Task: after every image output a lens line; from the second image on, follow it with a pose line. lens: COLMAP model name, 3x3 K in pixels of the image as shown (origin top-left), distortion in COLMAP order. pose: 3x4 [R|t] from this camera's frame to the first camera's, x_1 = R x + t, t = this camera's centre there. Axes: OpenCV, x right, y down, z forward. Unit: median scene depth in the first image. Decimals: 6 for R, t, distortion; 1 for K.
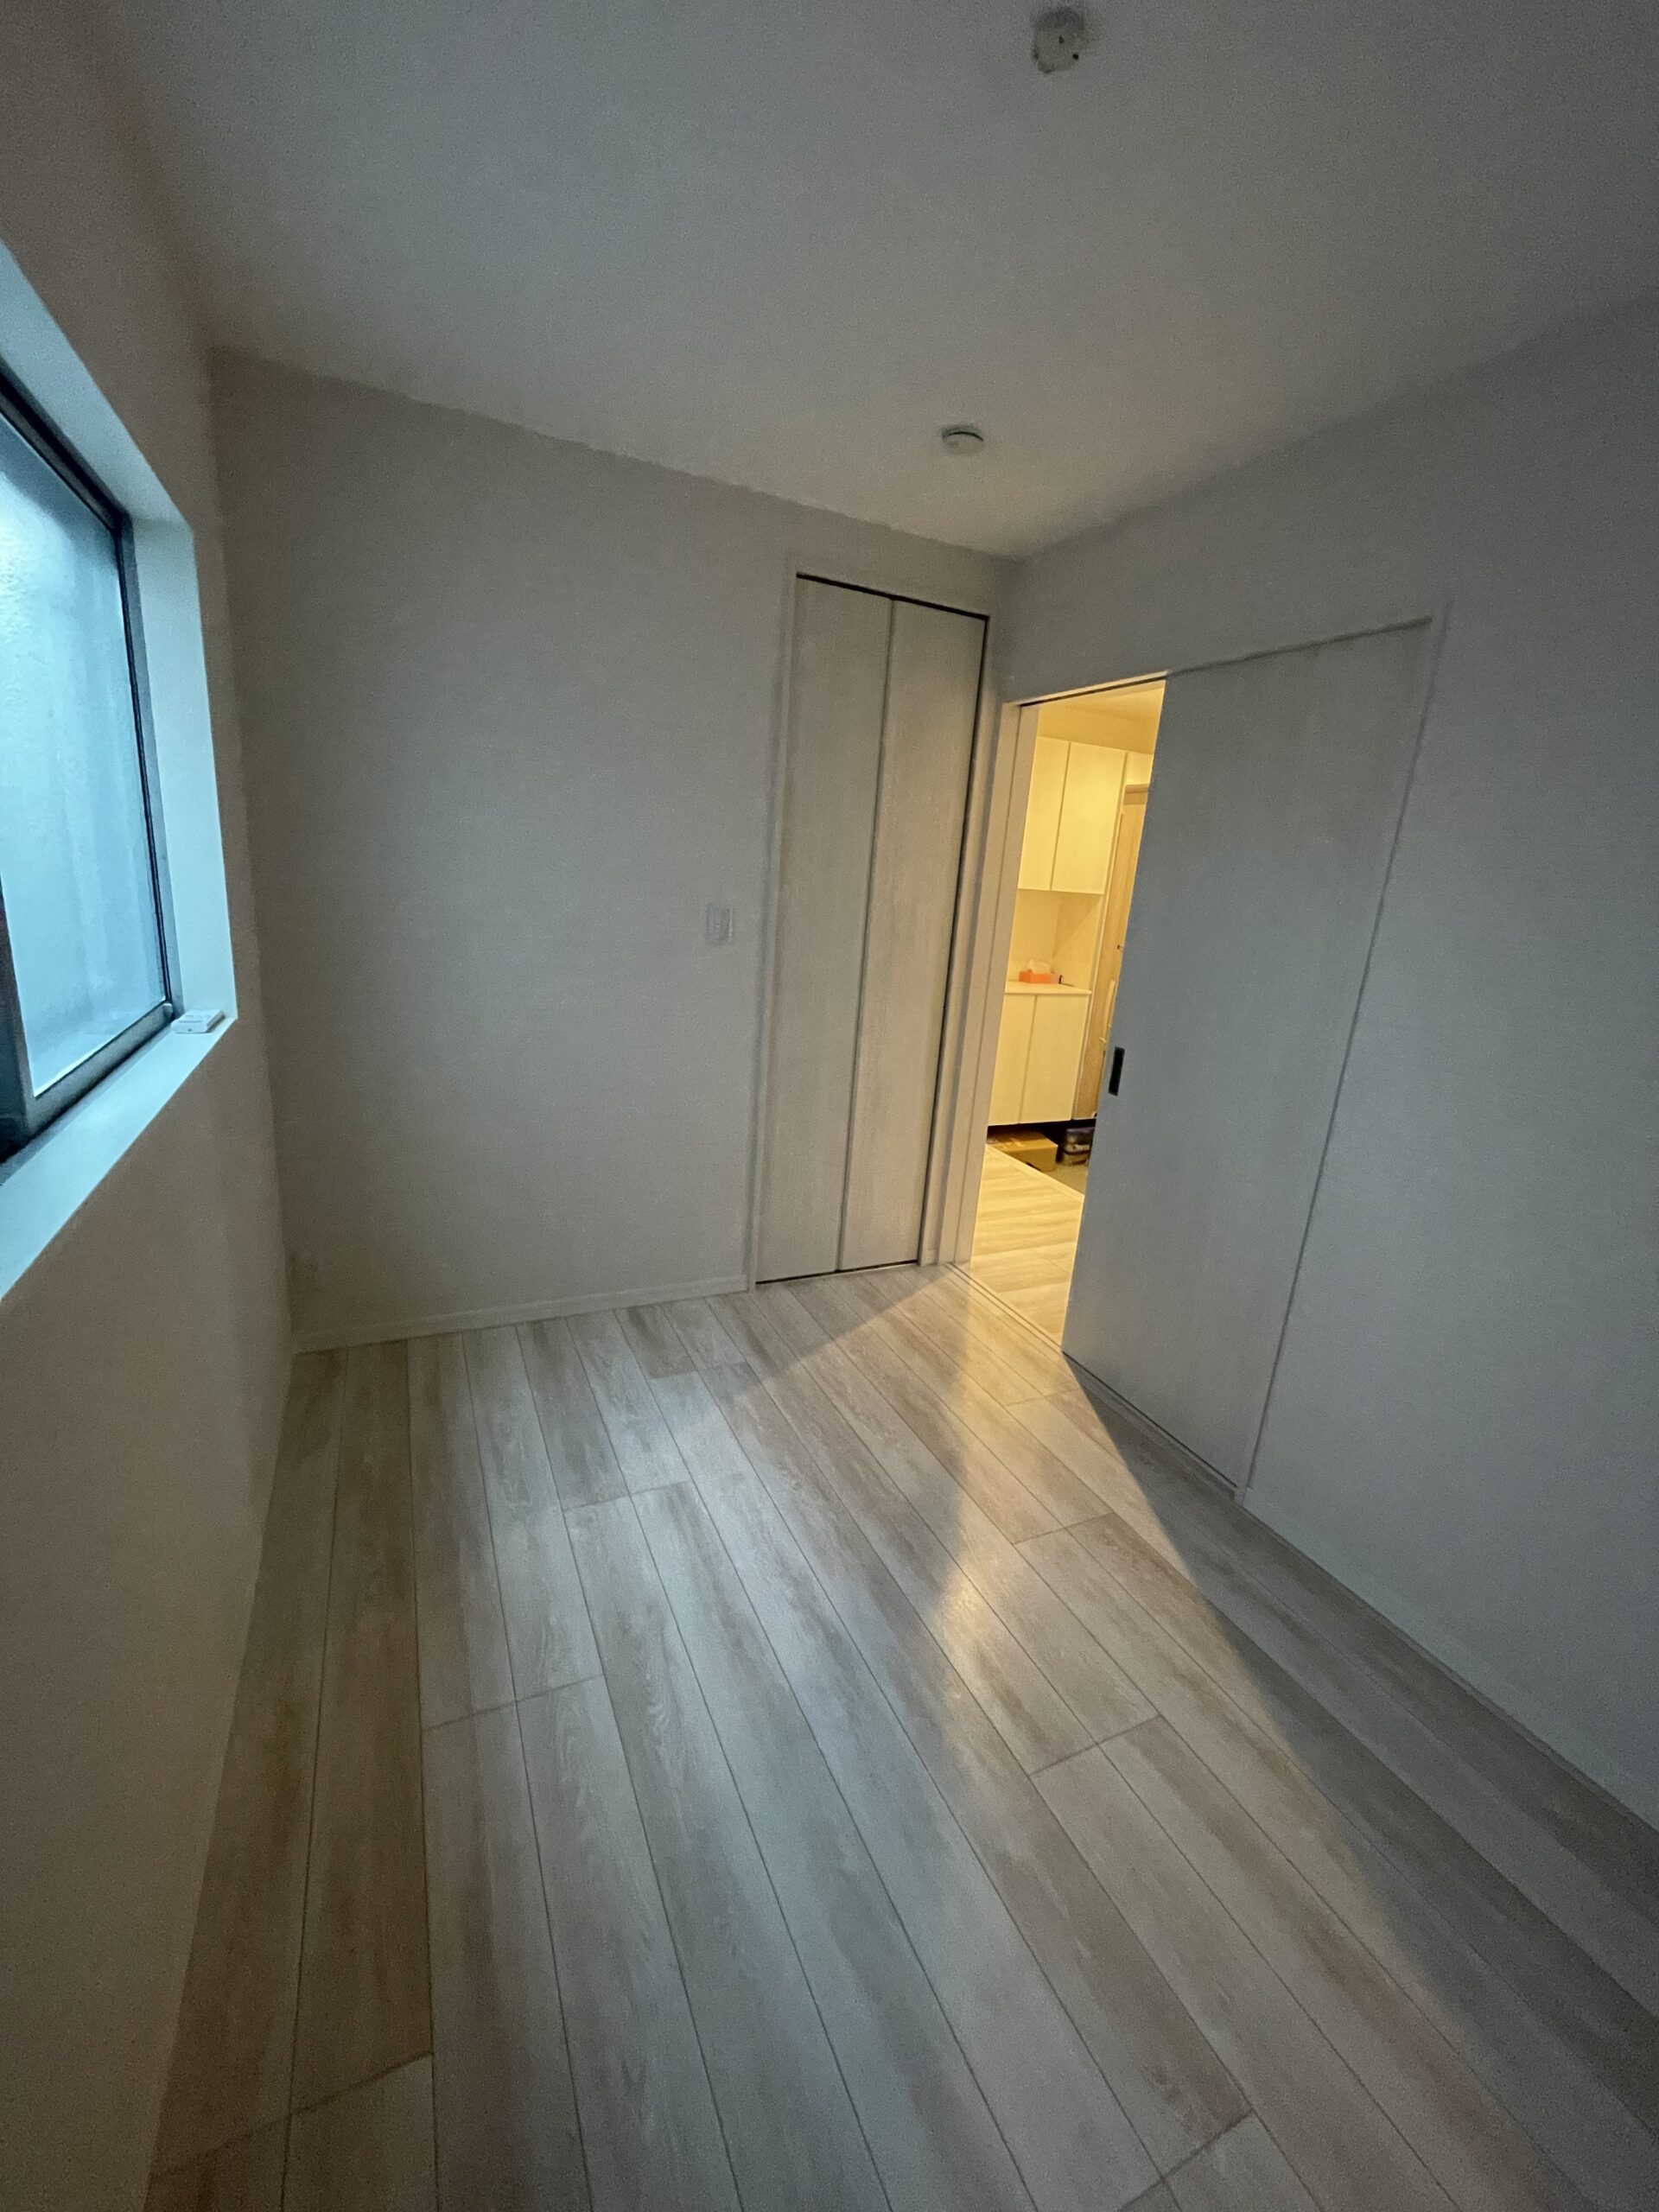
lens RADIAL K [[888.5, 0, 829.5], [0, 888.5, 1106.0], [0, 0, 1]] dist [0.002103, -0.003101]
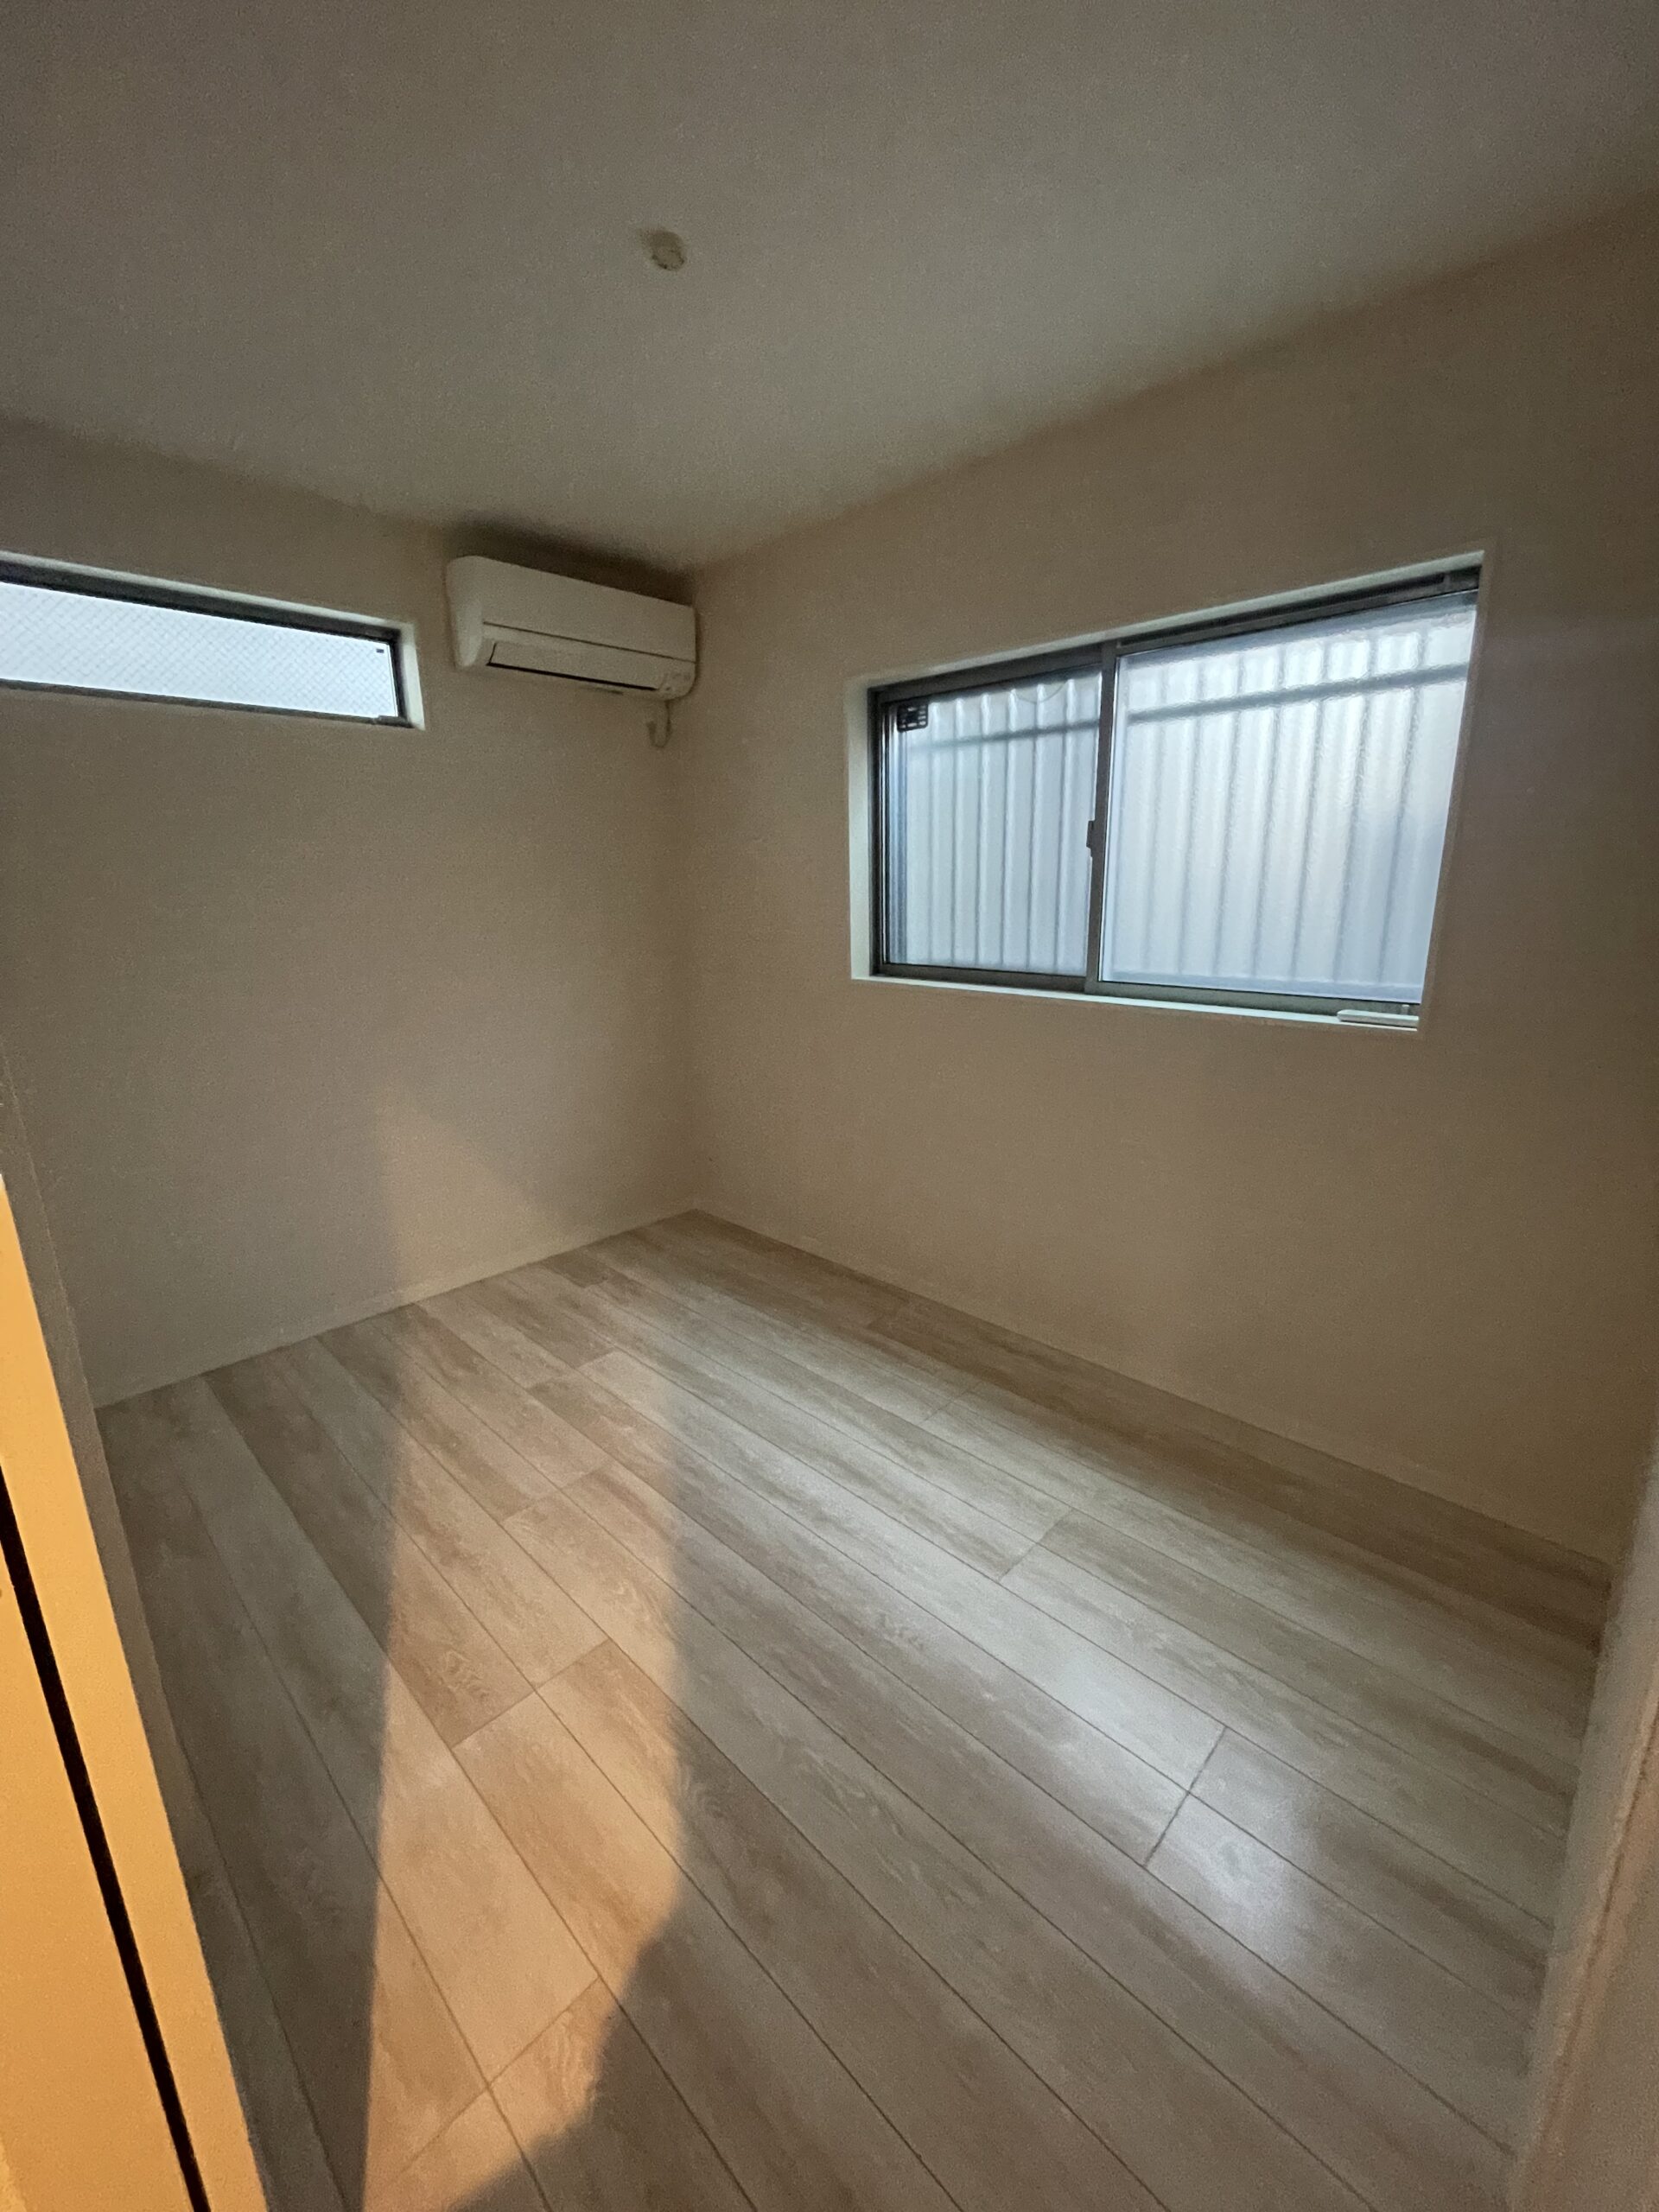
lens RADIAL K [[888.5, 0, 829.5], [0, 888.5, 1106.0], [0, 0, 1]] dist [0.002103, -0.003101]
pose [[-0.935532, 0.028358, -0.352101, 0.315086], [-0.141818, 0.882761, 0.447908, -0.373738], [0.323523, 0.468966, -0.821829, 1.645010]]
